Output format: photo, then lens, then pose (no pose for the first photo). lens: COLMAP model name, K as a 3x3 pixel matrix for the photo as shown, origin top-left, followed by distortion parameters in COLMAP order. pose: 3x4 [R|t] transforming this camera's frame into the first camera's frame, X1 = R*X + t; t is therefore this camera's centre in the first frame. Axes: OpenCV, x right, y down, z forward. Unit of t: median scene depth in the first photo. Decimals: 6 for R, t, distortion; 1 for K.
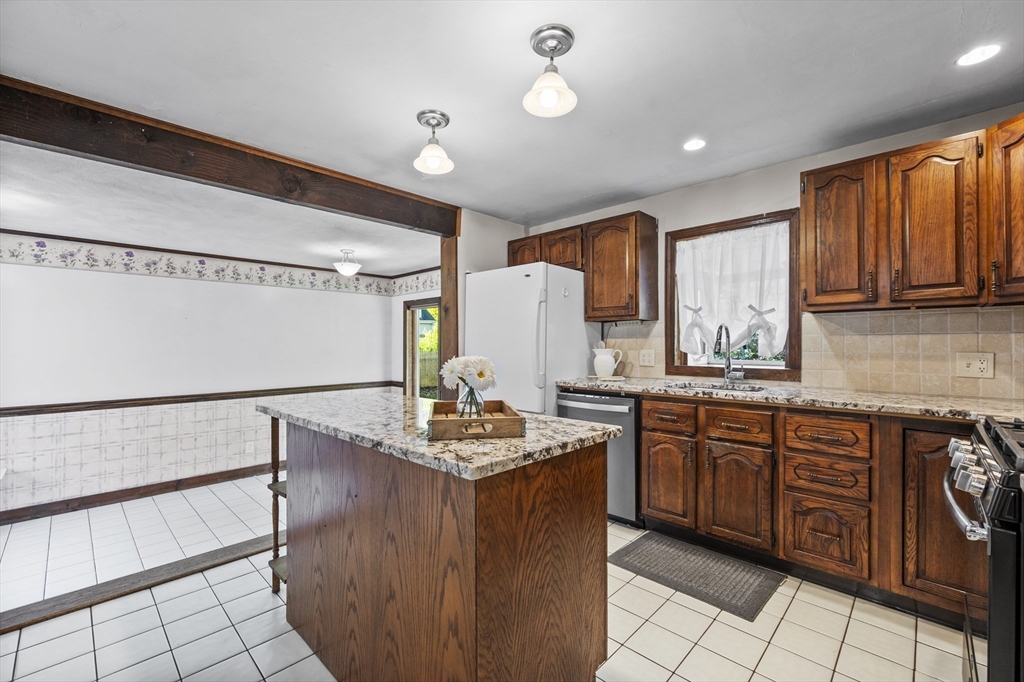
lens RADIAL K [[431.9, 0, 512.2], [0, 431.9, 344.9], [0, 0, 1]] dist [0.000112, 0.000127]
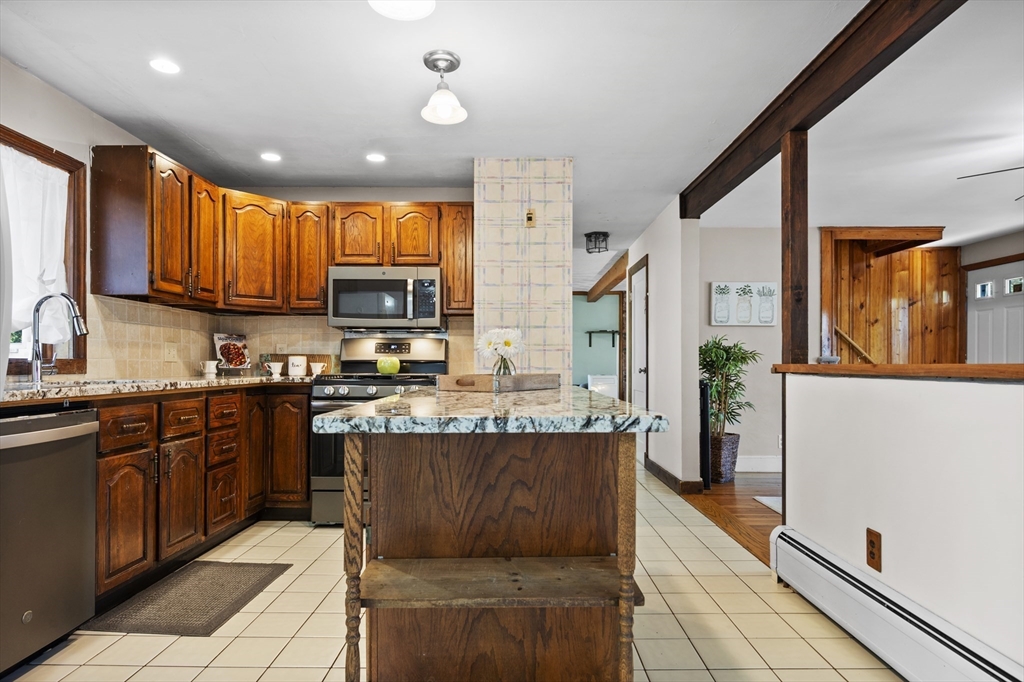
lens RADIAL K [[570.5, 0, 509.7], [0, 570.5, 362.8], [0, 0, 1]] dist [-0.000829, -0.000351]
pose [[-0.689867, 0.004056, 0.723925, -0.657785], [0.002521, 0.999992, -0.003200, 0.066431], [-0.723932, -0.000382, -0.689871, 1.106584]]
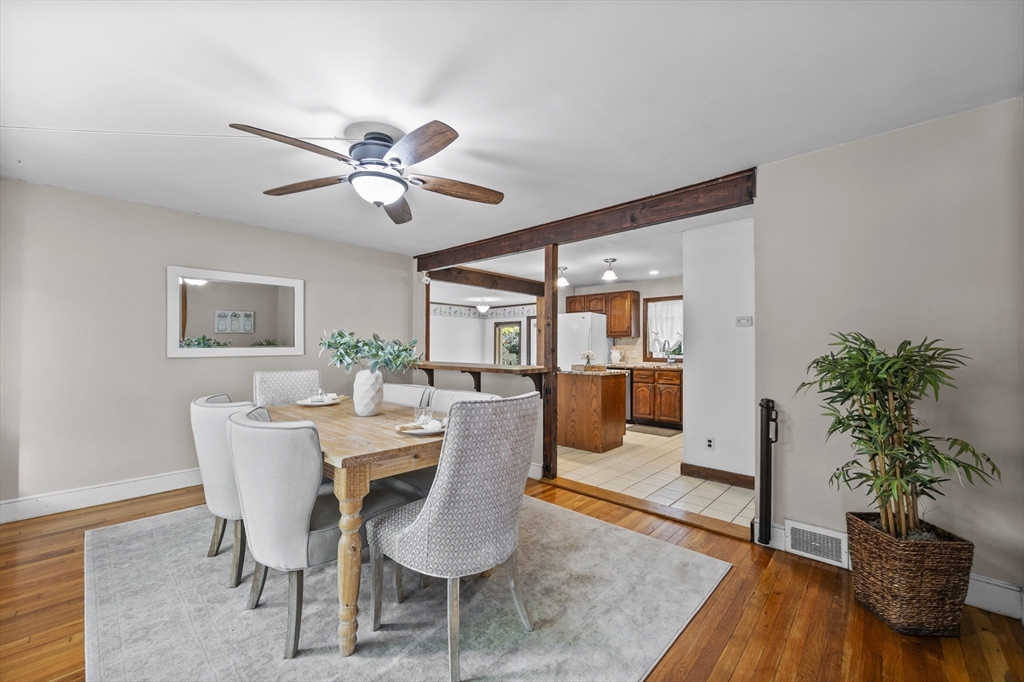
lens RADIAL K [[407.5, 0, 512.3], [0, 407.5, 346.3], [0, 0, 1]] dist [0.000298, -0.000067]
pose [[0.999718, 0.006103, 0.022949, -0.435186], [-0.006015, 0.999974, -0.003912, 0.002335], [-0.022973, 0.003773, 0.999729, -1.283904]]
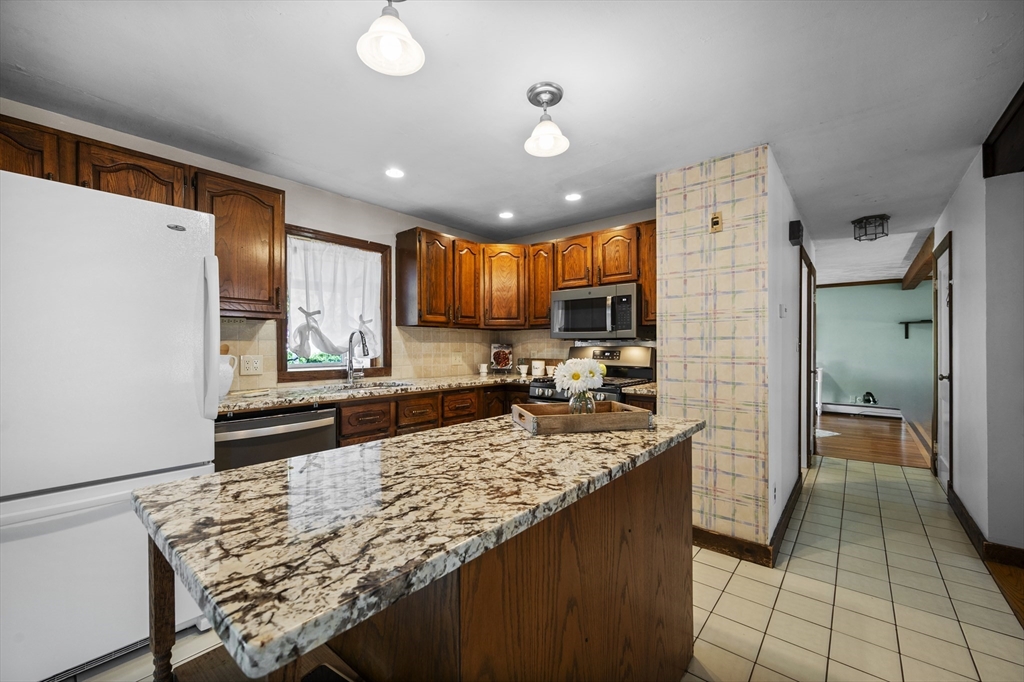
lens RADIAL K [[407.5, 0, 512.3], [0, 407.5, 346.3], [0, 0, 1]] dist [0.000298, -0.000067]
pose [[-0.065053, 0.003903, 0.997874, -0.592141], [0.003838, 0.999986, -0.003661, -0.000631], [-0.997874, 0.003591, -0.065067, 0.669324]]
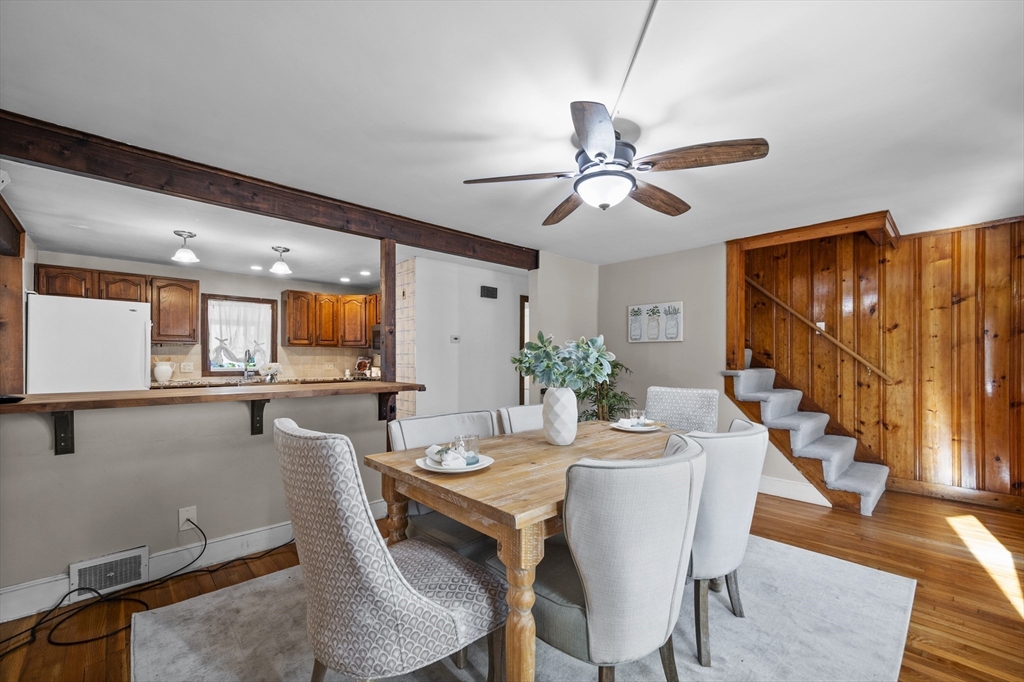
lens RADIAL K [[421.2, 0, 516.0], [0, 421.2, 358.3], [0, 0, 1]] dist [0.001032, 0.000083]
pose [[0.040287, 0.006555, 0.999167, -1.461635], [0.000078, 0.999978, -0.006563, 0.008980], [-0.999188, 0.000342, 0.040286, -0.354627]]
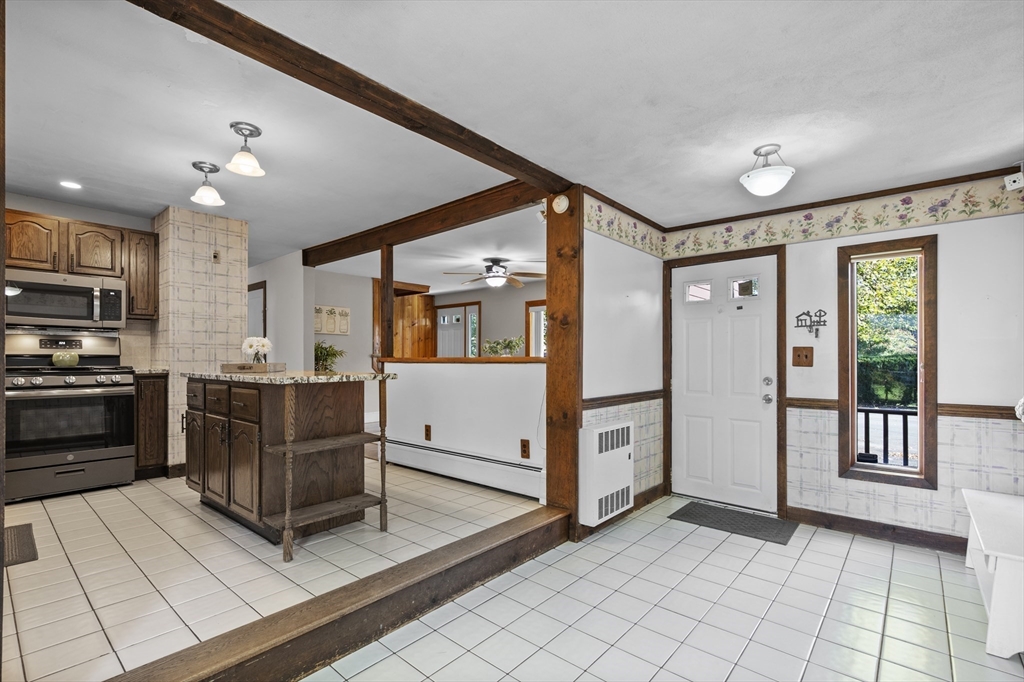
lens RADIAL K [[469.7, 0, 511.7], [0, 469.7, 357.9], [0, 0, 1]] dist [-0.001038, -0.000311]
pose [[-0.998457, 0.004314, -0.055371, -0.632711], [0.004371, 0.999990, -0.000908, 0.070585], [0.055367, -0.001148, -0.998465, 1.768485]]
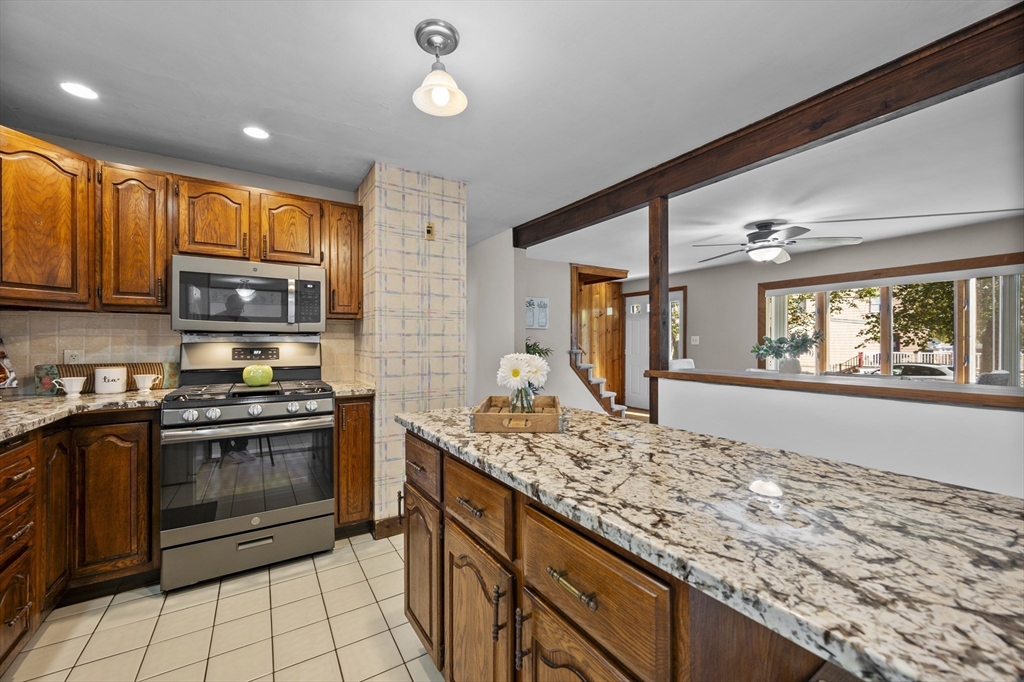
lens RADIAL K [[404.5, 0, 511.1], [0, 404.5, 342.5], [0, 0, 1]] dist [-0.001118, 0.000191]
pose [[-0.971447, 0.004903, 0.237207, -0.167843], [0.005380, 0.999985, 0.001364, -0.001518], [-0.237197, 0.002601, -0.971458, 1.070862]]
